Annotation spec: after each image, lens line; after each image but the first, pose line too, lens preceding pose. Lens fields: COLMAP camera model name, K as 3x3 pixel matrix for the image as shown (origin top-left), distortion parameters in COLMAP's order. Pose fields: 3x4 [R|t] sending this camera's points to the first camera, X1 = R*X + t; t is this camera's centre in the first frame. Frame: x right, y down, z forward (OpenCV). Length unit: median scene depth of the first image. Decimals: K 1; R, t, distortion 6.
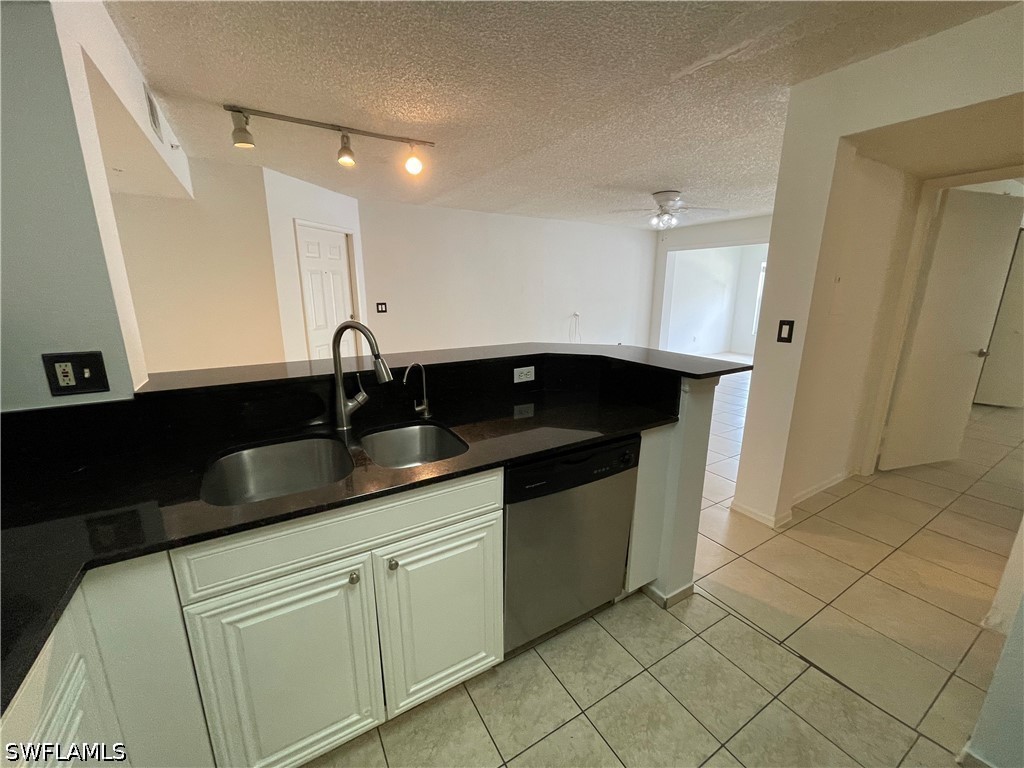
lens RADIAL K [[413.9, 0, 511.9], [0, 413.9, 390.2], [0, 0, 1]] dist [-0.002932, -0.000199]
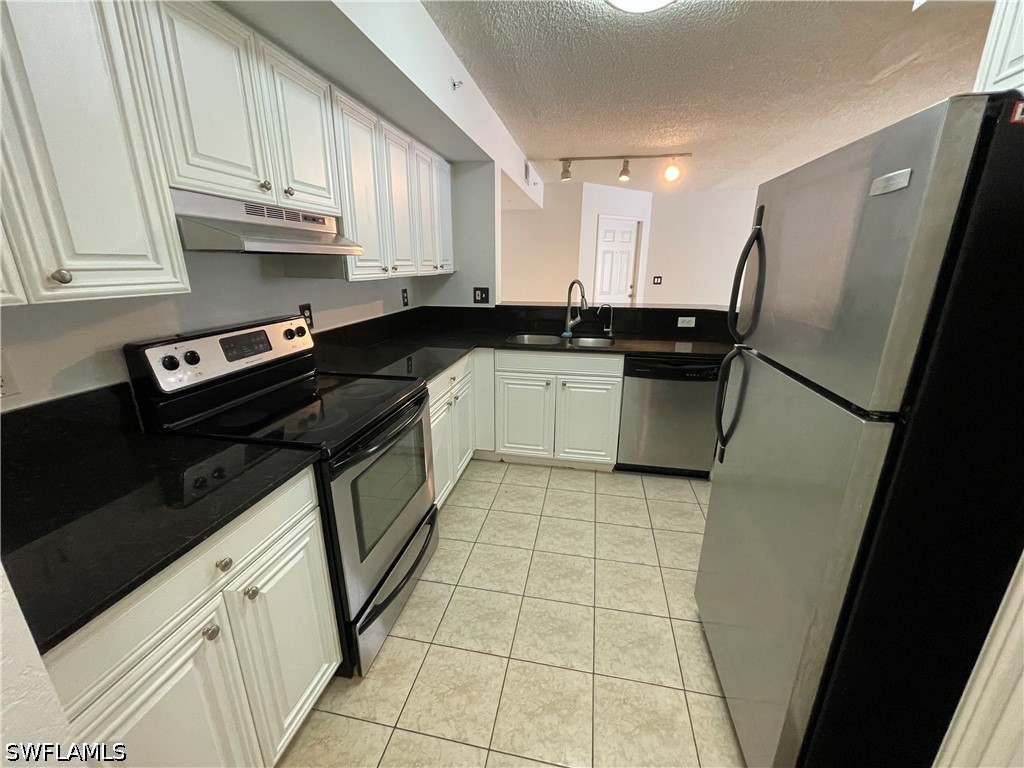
lens RADIAL K [[413.9, 0, 511.4], [0, 413.9, 386.8], [0, 0, 1]] dist [-0.002932, -0.000199]
pose [[0.746077, 0.188591, -0.638594, 0.740487], [-0.159544, 0.981747, 0.103534, 0.183353], [0.646463, 0.024640, 0.762547, -0.730417]]
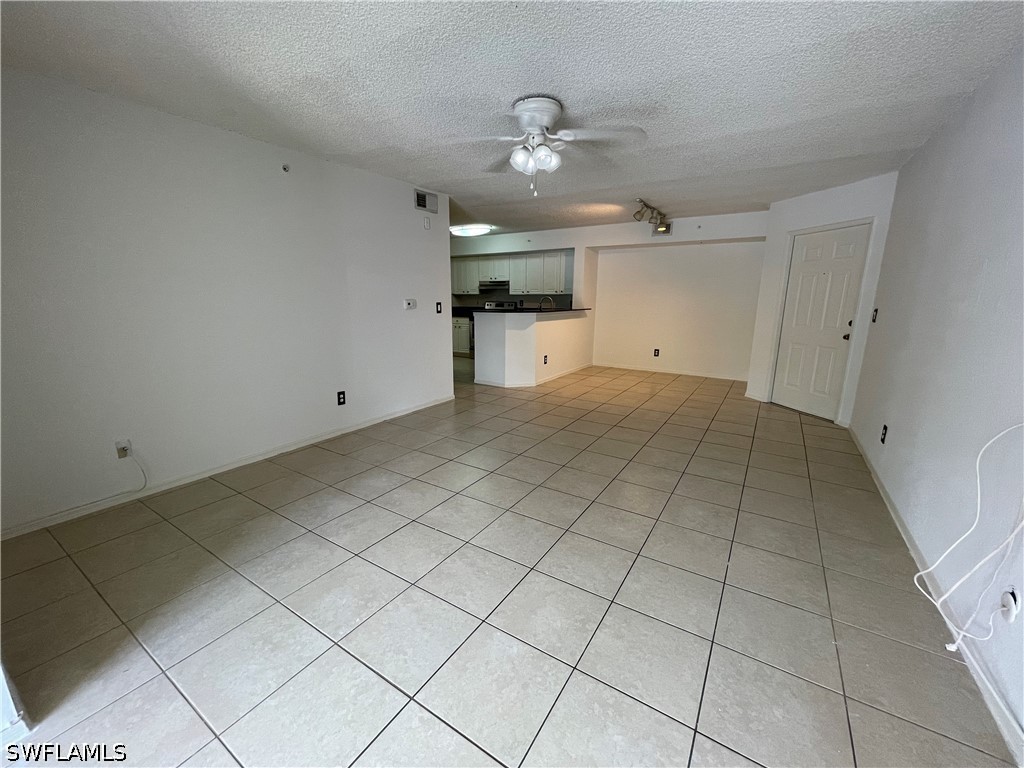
lens RADIAL K [[413.9, 0, 511.5], [0, 413.9, 382.2], [0, 0, 1]] dist [-0.002932, -0.000199]
pose [[-0.892126, 0.087505, -0.443232, 2.013918], [-0.114542, 0.905202, 0.409255, -1.075618], [0.437026, 0.415876, -0.797531, 4.590602]]
